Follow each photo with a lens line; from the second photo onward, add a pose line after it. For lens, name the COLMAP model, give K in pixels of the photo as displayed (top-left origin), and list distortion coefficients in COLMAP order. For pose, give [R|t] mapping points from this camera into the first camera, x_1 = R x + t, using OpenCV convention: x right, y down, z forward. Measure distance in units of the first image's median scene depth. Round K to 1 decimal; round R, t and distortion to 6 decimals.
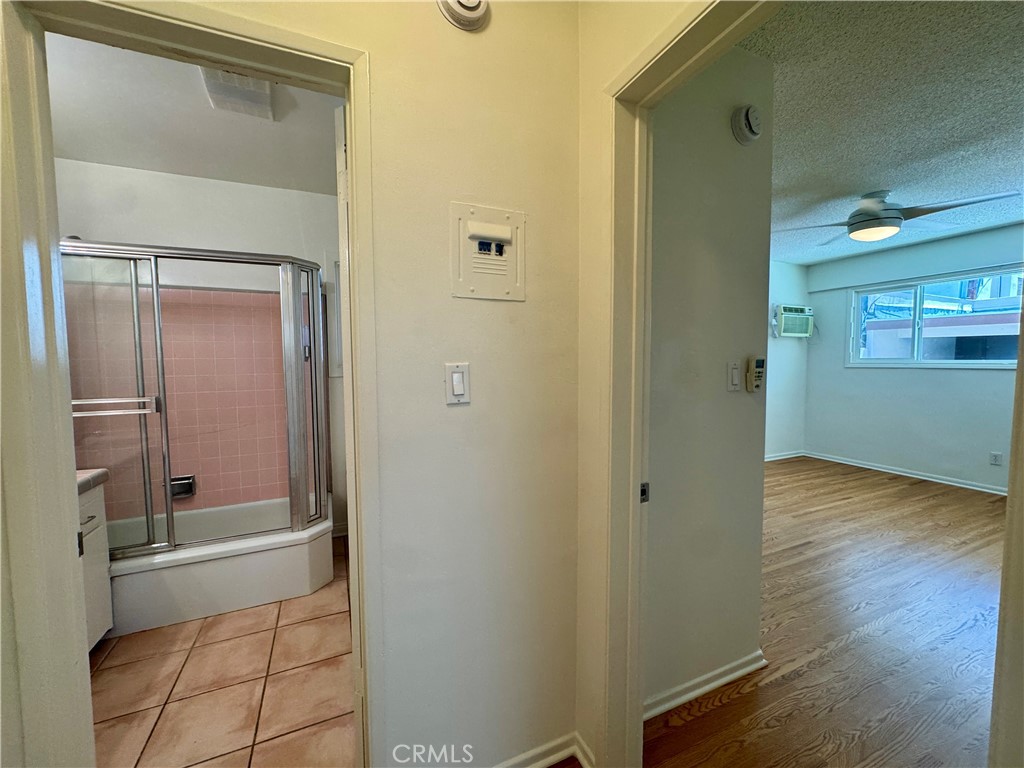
lens RADIAL K [[410.6, 0, 512.0], [0, 410.6, 384.0], [0, 0, 1]] dist [-0.000906, -0.000227]
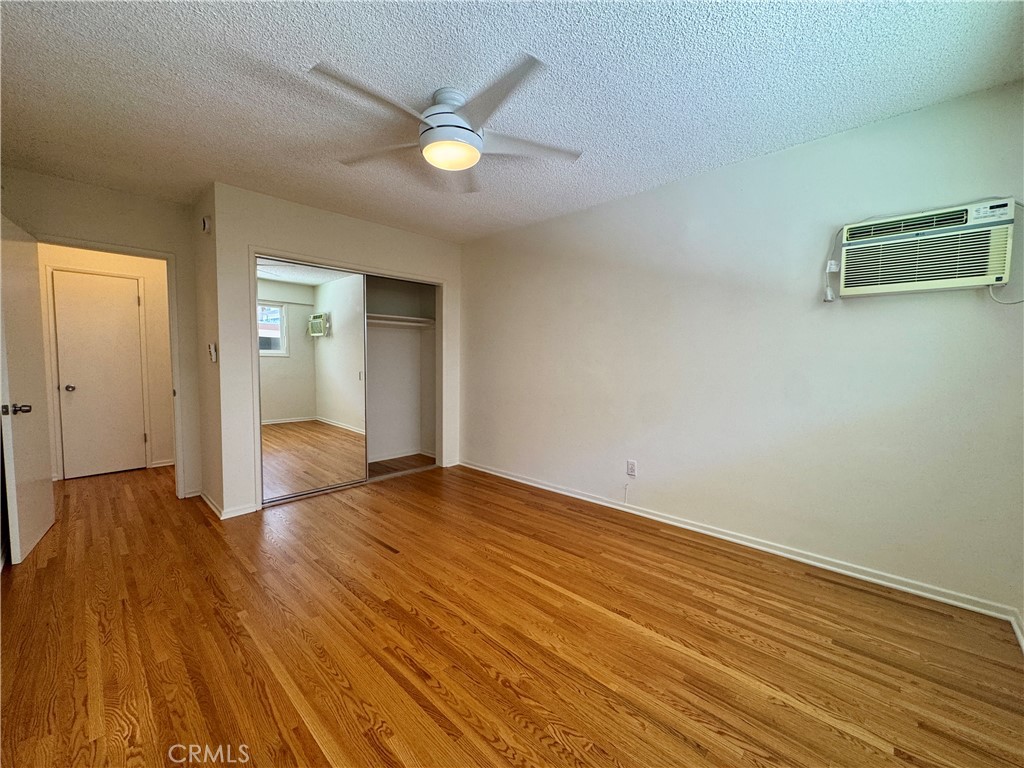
lens RADIAL K [[410.6, 0, 512.0], [0, 410.6, 384.0], [0, 0, 1]] dist [-0.000906, -0.000227]
pose [[0.385127, 0.063789, -0.920657, 0.934874], [-0.069491, 0.996781, 0.039994, -0.014789], [0.920244, 0.048575, 0.388320, 0.505330]]
